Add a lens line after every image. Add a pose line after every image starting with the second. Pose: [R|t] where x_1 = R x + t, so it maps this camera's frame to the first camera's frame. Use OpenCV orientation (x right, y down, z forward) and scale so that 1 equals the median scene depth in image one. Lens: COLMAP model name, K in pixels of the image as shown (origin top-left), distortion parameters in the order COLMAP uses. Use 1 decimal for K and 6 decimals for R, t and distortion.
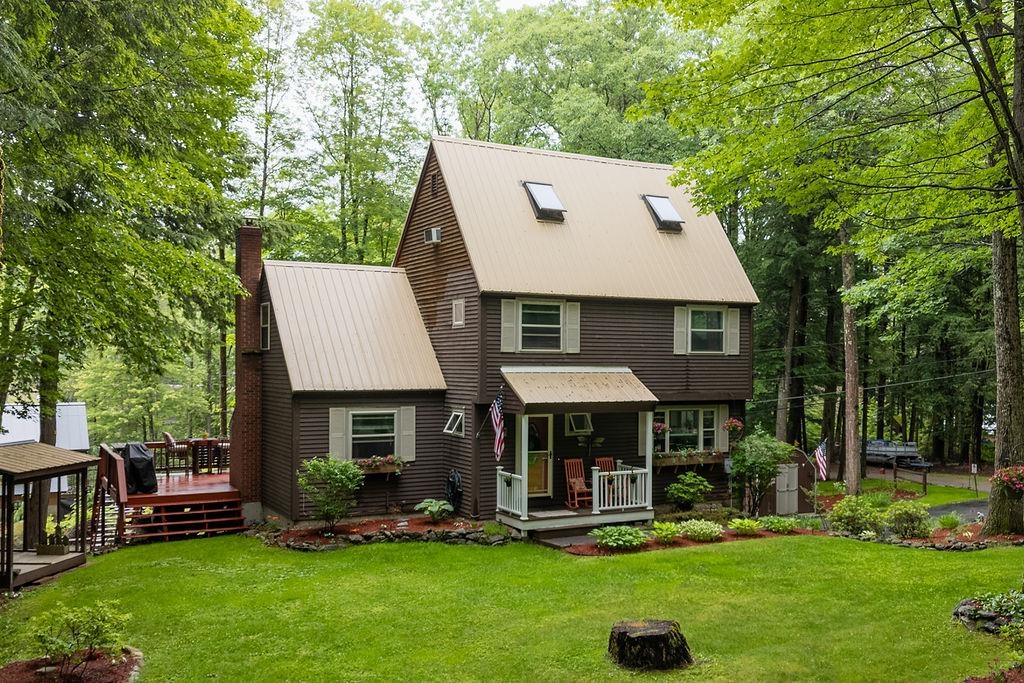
lens RADIAL K [[898.5, 0, 547.4], [0, 898.5, 425.6], [0, 0, 1]] dist [0.038258, -0.025699]
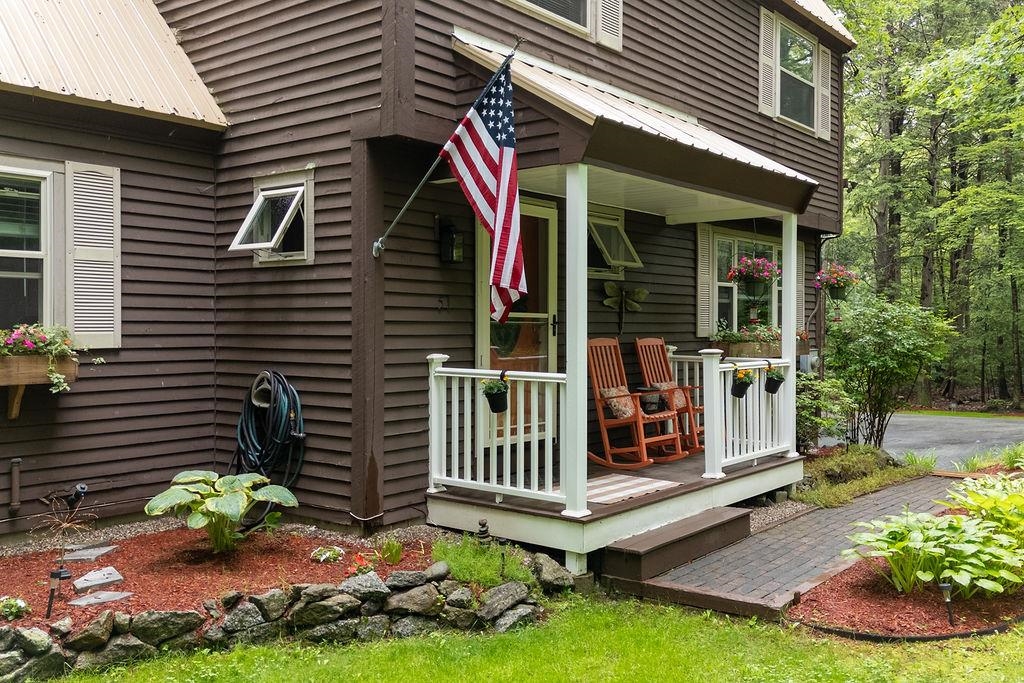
lens RADIAL K [[898.5, 0, 592.9], [0, 898.5, 345.0], [0, 0, 1]] dist [0.038258, -0.025699]
pose [[0.908648, -0.007548, 0.417494, -0.132500], [0.027049, 0.998801, -0.040815, 0.055488], [-0.416685, 0.048379, 0.907763, 0.670276]]
